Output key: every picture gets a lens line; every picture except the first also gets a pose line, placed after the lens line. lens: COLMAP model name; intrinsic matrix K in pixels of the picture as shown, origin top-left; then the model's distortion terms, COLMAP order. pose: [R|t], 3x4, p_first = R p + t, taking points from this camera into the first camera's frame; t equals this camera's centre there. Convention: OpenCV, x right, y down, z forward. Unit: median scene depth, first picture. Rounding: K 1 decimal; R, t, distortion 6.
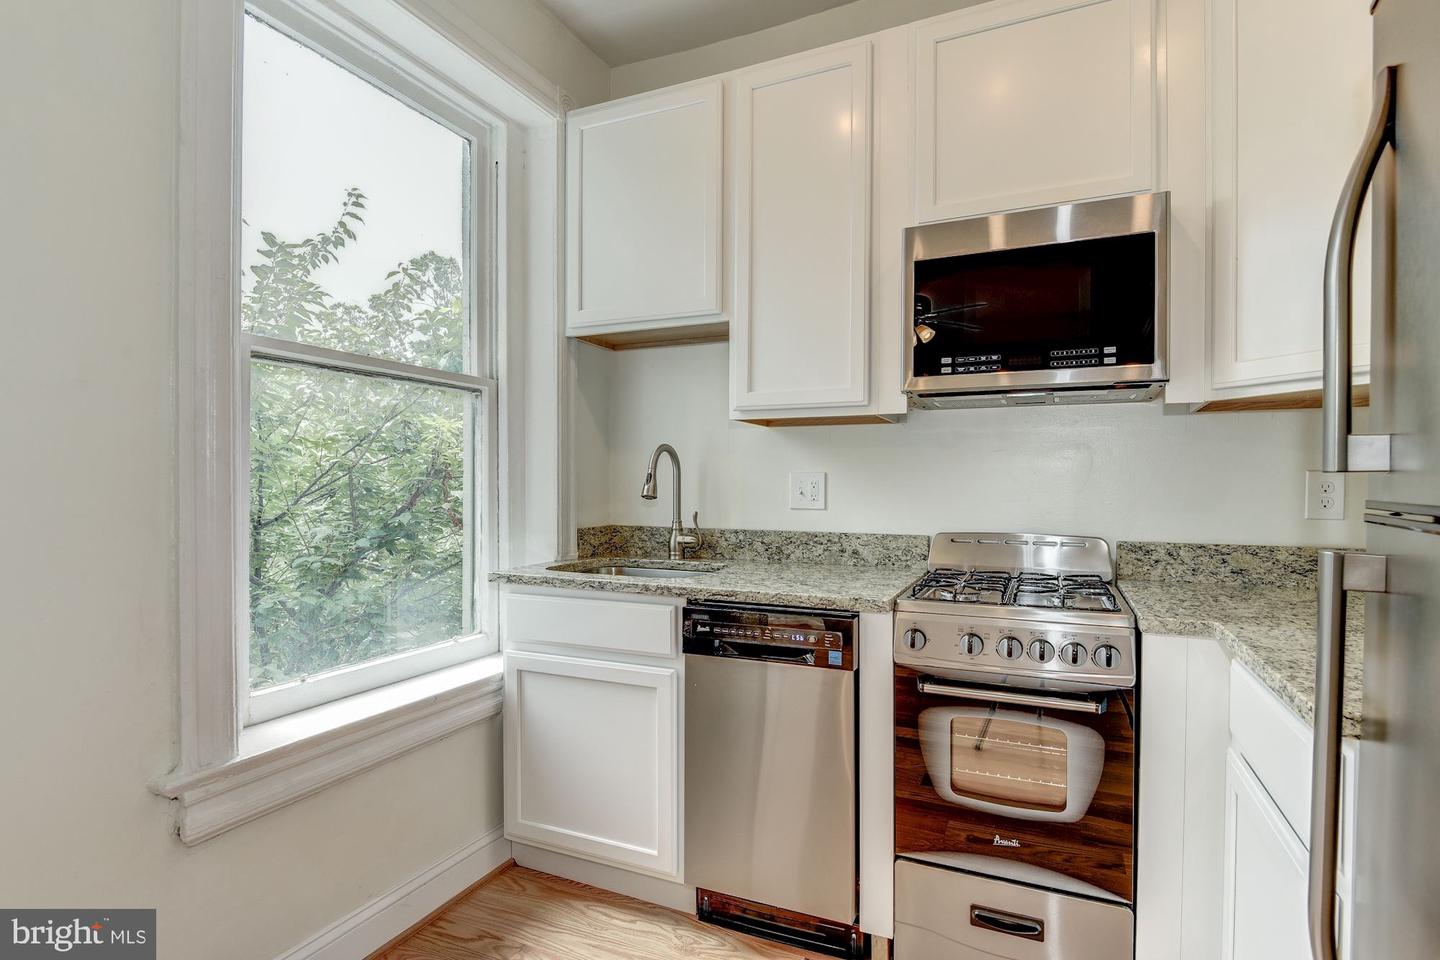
lens RADIAL K [[738.4, 0, 720.5], [0, 738.4, 485.5], [0, 0, 1]] dist [-0.003507, -0.003431]
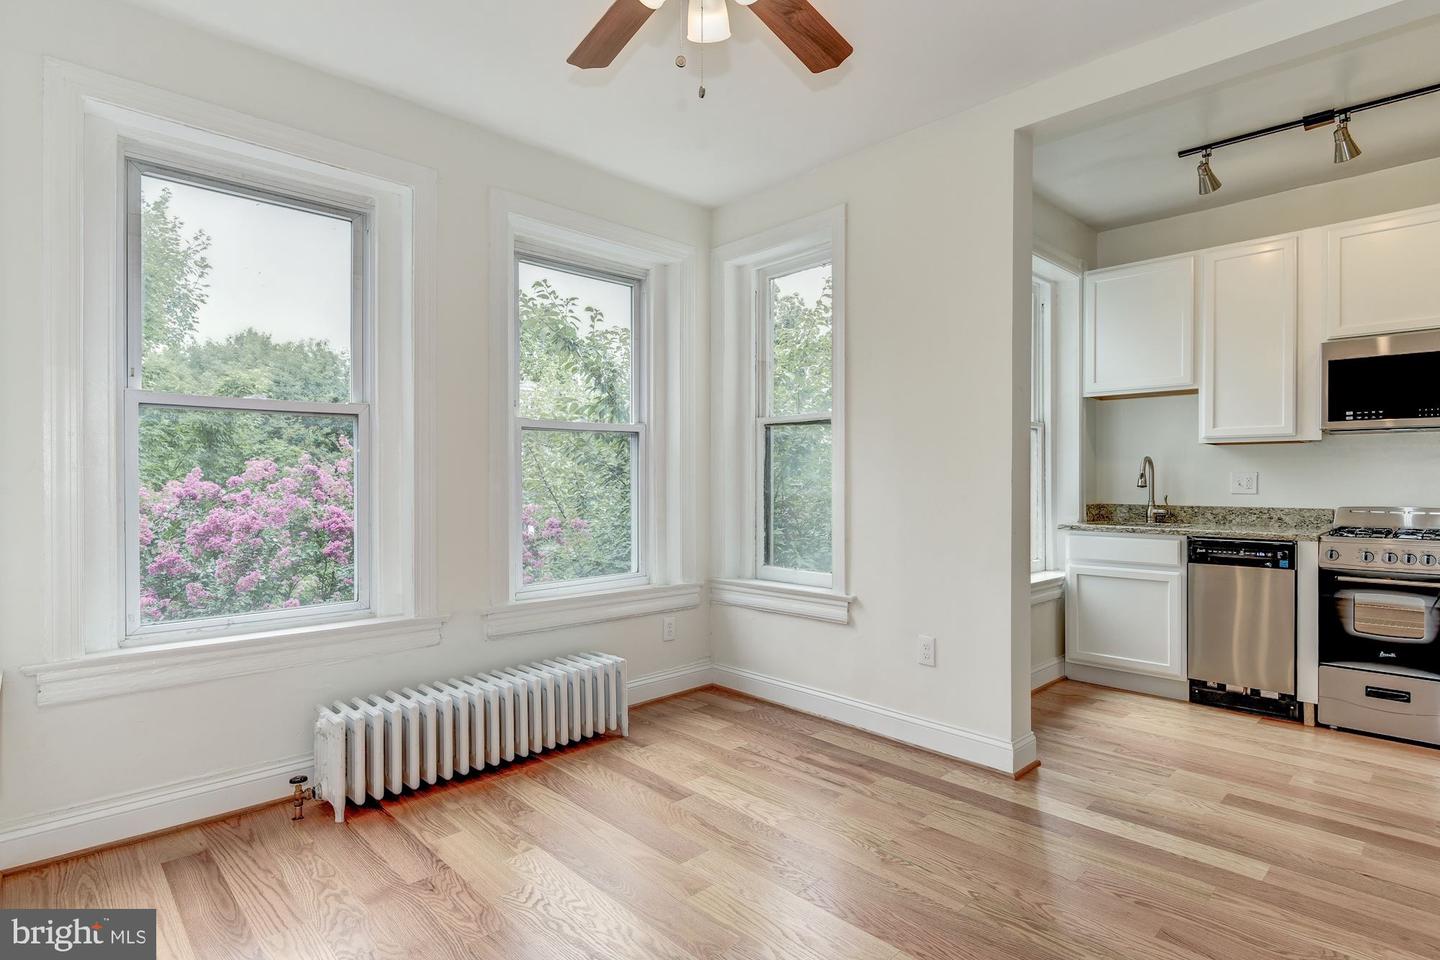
lens RADIAL K [[738.4, 0, 719.3], [0, 738.4, 486.6], [0, 0, 1]] dist [-0.003507, -0.003431]
pose [[0.927473, -0.001181, -0.373889, -0.461481], [0.003998, 0.999969, 0.006761, -0.000548], [0.373870, -0.007766, 0.927449, -1.278741]]
